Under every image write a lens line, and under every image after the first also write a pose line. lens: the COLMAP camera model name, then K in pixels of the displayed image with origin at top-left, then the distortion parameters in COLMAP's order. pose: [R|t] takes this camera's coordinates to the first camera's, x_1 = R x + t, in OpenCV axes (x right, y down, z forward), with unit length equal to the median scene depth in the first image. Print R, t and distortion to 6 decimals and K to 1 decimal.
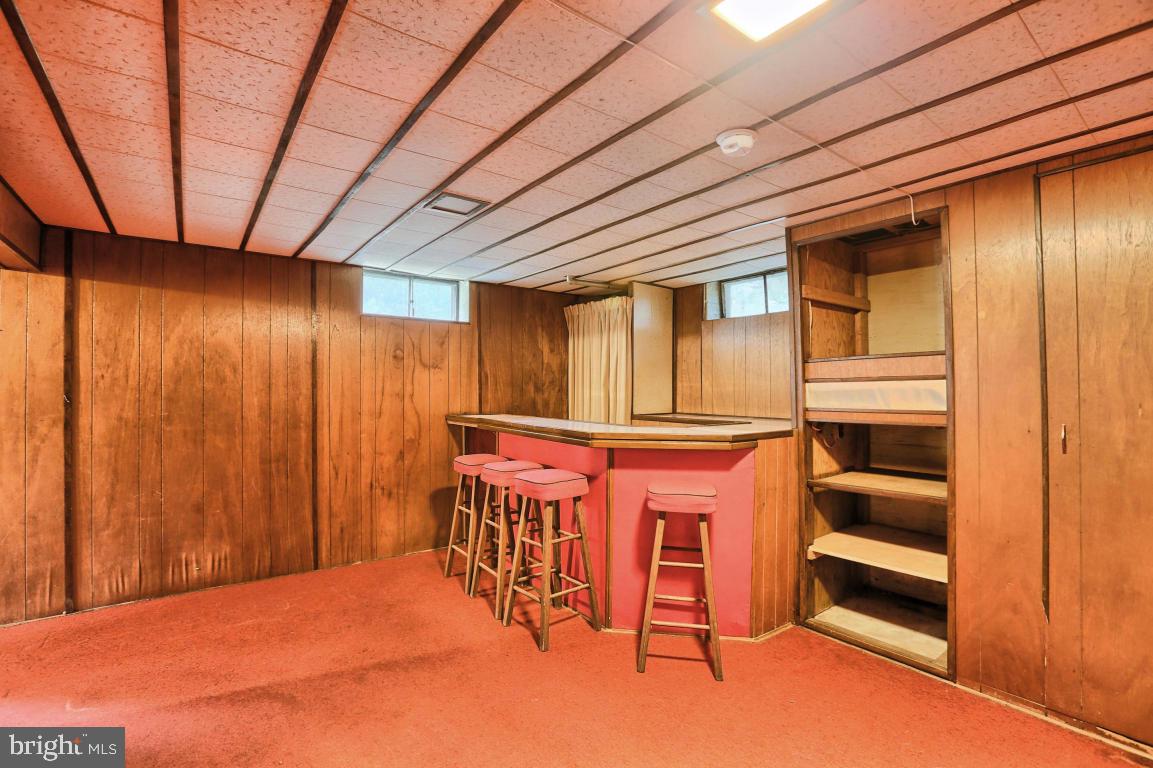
lens RADIAL K [[527.0, 0, 572.0], [0, 527.0, 383.7], [0, 0, 1]] dist [-0.055347, 0.019586]
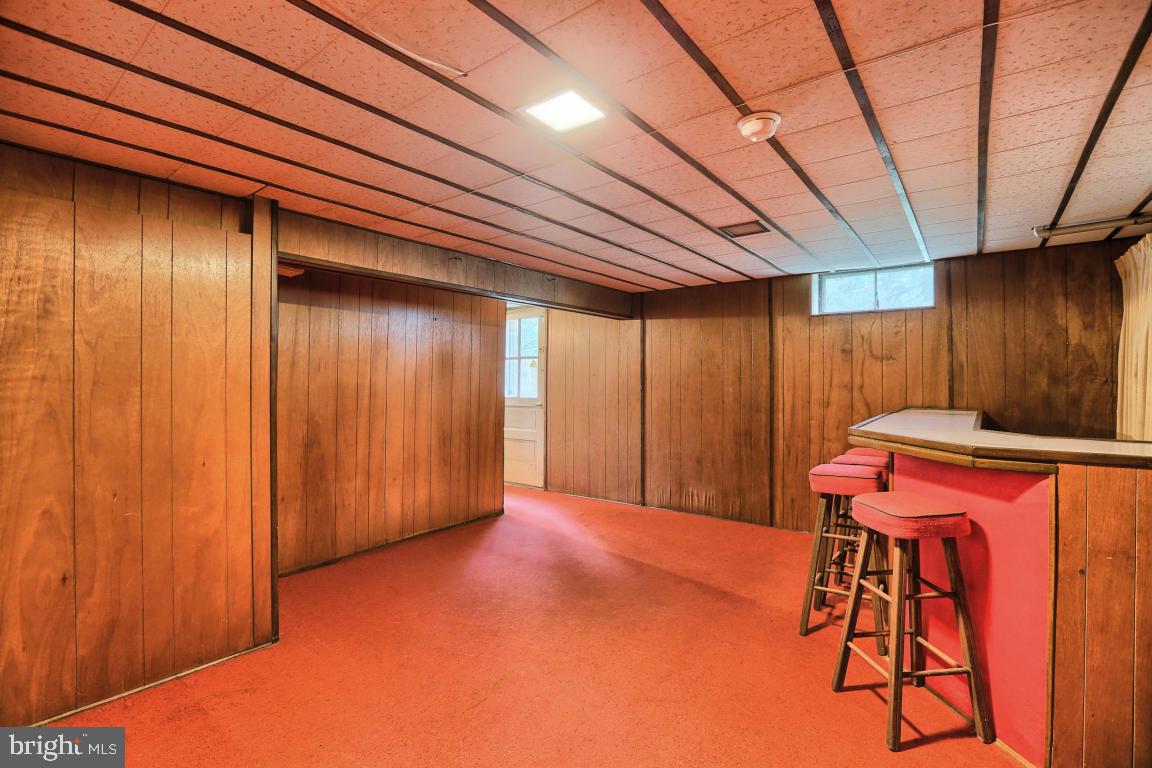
lens RADIAL K [[526.5, 0, 571.5], [0, 526.5, 383.7], [0, 0, 1]] dist [-0.055347, 0.019586]
pose [[0.267617, 0.003485, -0.963519, 0.602661], [0.013544, 0.999881, 0.007379, 0.000257], [0.963430, -0.015025, 0.267538, 0.213915]]
